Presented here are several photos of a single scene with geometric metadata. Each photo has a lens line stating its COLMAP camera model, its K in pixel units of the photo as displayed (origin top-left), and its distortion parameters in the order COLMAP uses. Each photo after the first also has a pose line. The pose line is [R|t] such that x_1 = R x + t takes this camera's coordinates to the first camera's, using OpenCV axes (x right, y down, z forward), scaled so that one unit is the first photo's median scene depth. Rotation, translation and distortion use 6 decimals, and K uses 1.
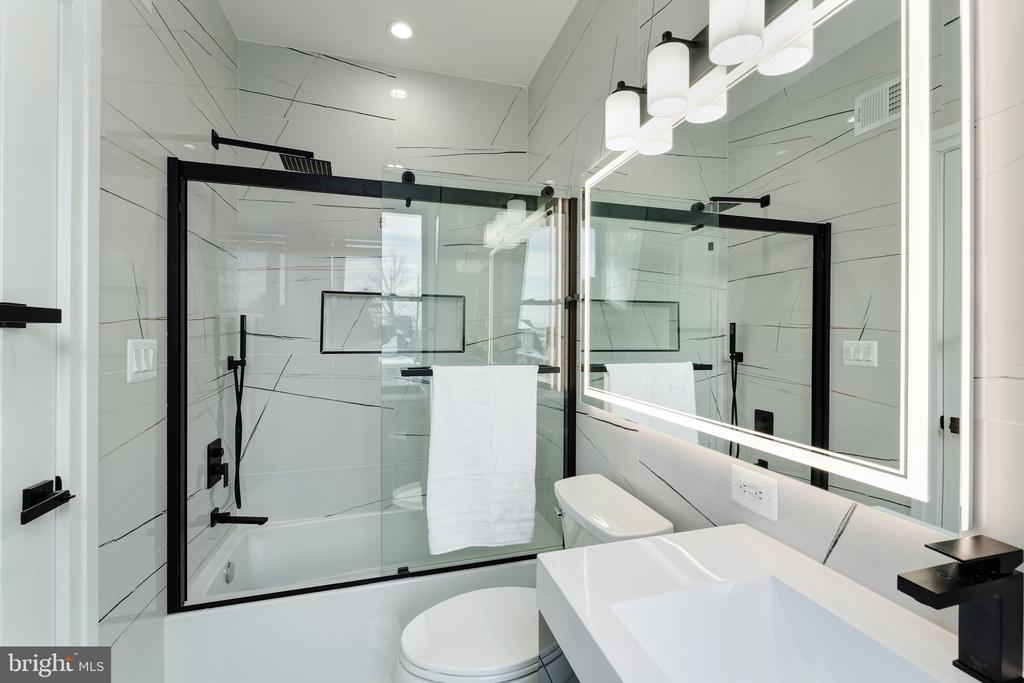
lens RADIAL K [[431.9, 0, 513.0], [0, 431.9, 337.4], [0, 0, 1]] dist [-0.009406, 0.000088]
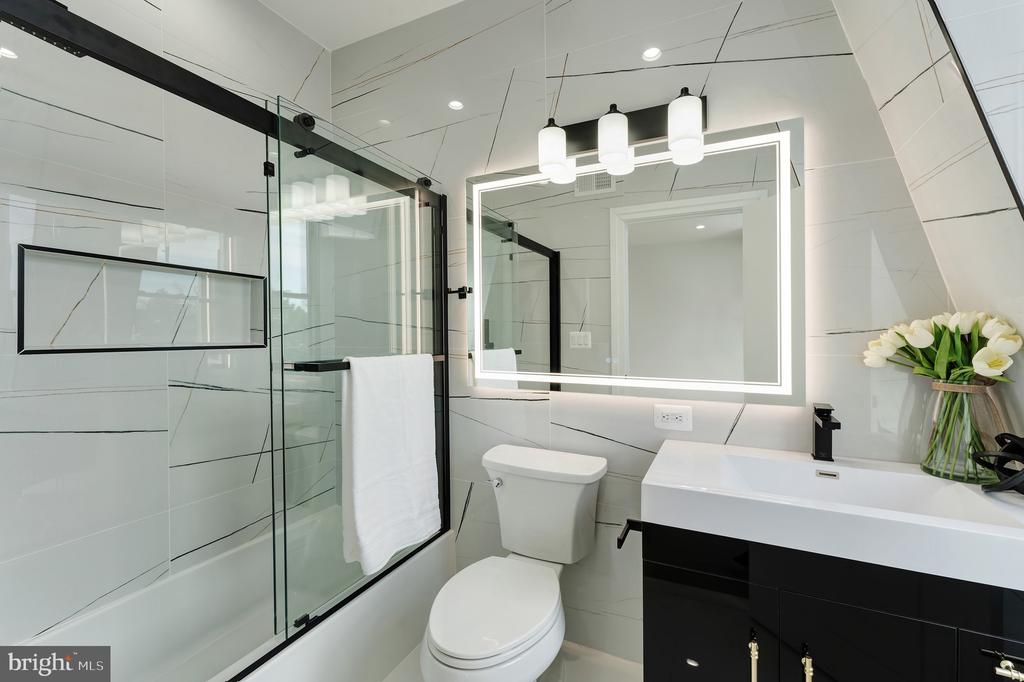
lens RADIAL K [[417.8, 0, 509.8], [0, 417.8, 338.1], [0, 0, 1]] dist [0.000585, -0.000841]
pose [[0.682980, -0.009565, 0.730374, -0.459689], [0.007871, 0.999953, 0.005736, 0.020618], [-0.730395, 0.001831, 0.683023, 0.170479]]
